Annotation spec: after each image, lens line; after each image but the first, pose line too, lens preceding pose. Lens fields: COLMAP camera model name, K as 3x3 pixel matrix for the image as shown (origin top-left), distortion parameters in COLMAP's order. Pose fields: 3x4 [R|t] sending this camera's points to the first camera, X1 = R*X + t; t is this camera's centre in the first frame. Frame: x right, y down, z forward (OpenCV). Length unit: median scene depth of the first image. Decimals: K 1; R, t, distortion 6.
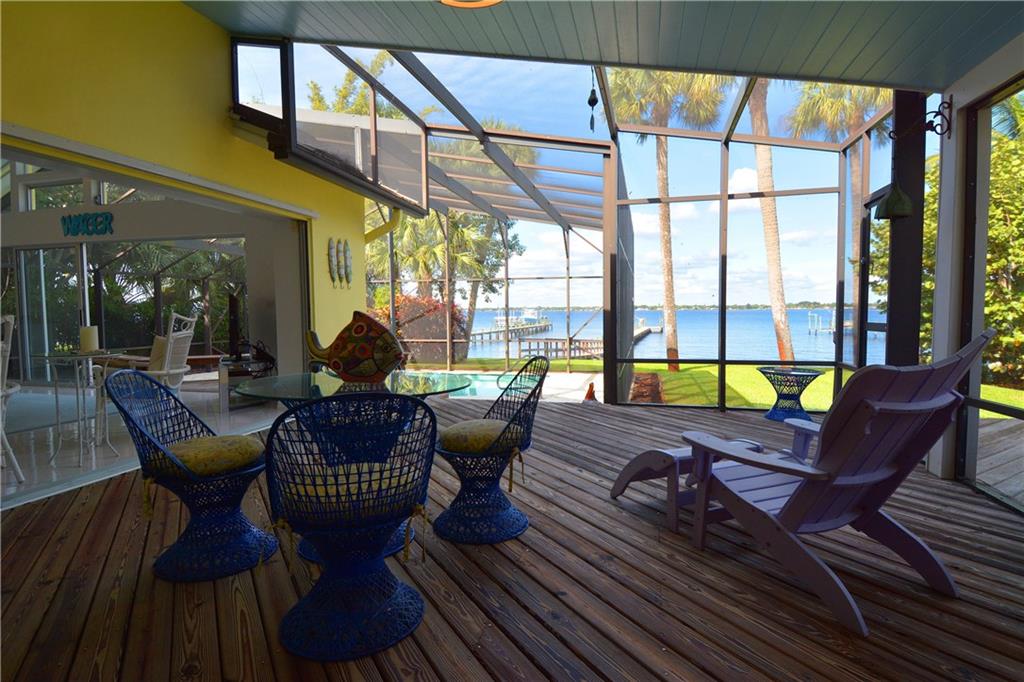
lens RADIAL K [[536.0, 0, 512.0], [0, 536.0, 341.0], [0, 0, 1]] dist [-0.014797, -0.000614]
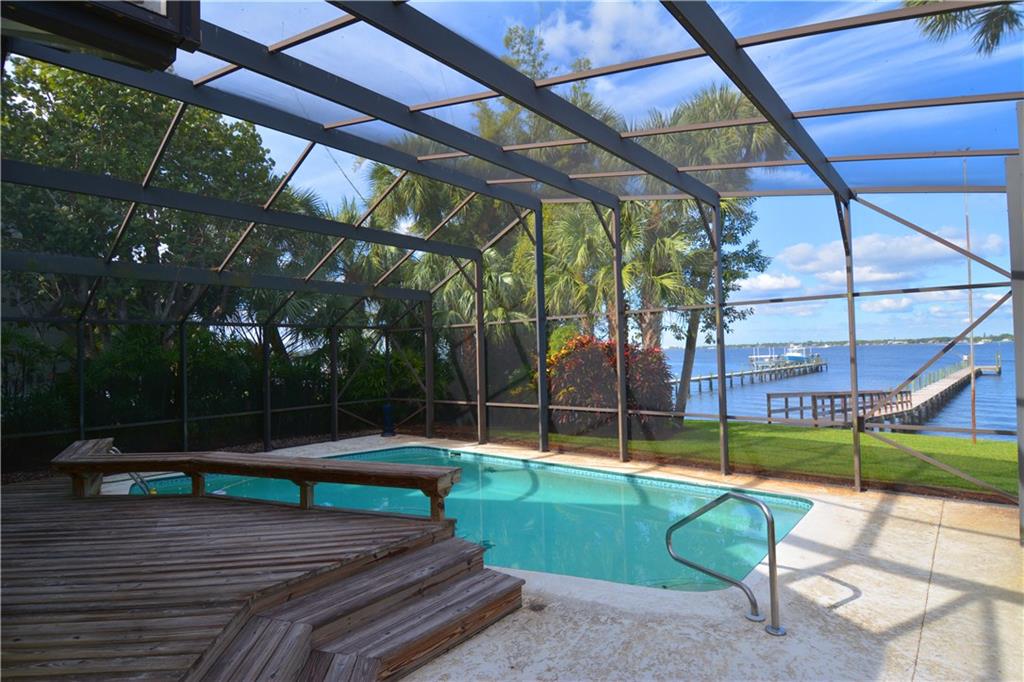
lens RADIAL K [[508.8, 0, 512.0], [0, 508.8, 341.0], [0, 0, 1]] dist [0.001563, 0.000004]
pose [[0.886664, -0.030355, -0.461417, 0.028790], [-0.003274, 0.997406, -0.071909, -0.026719], [0.462403, 0.065270, 0.884264, 0.300365]]
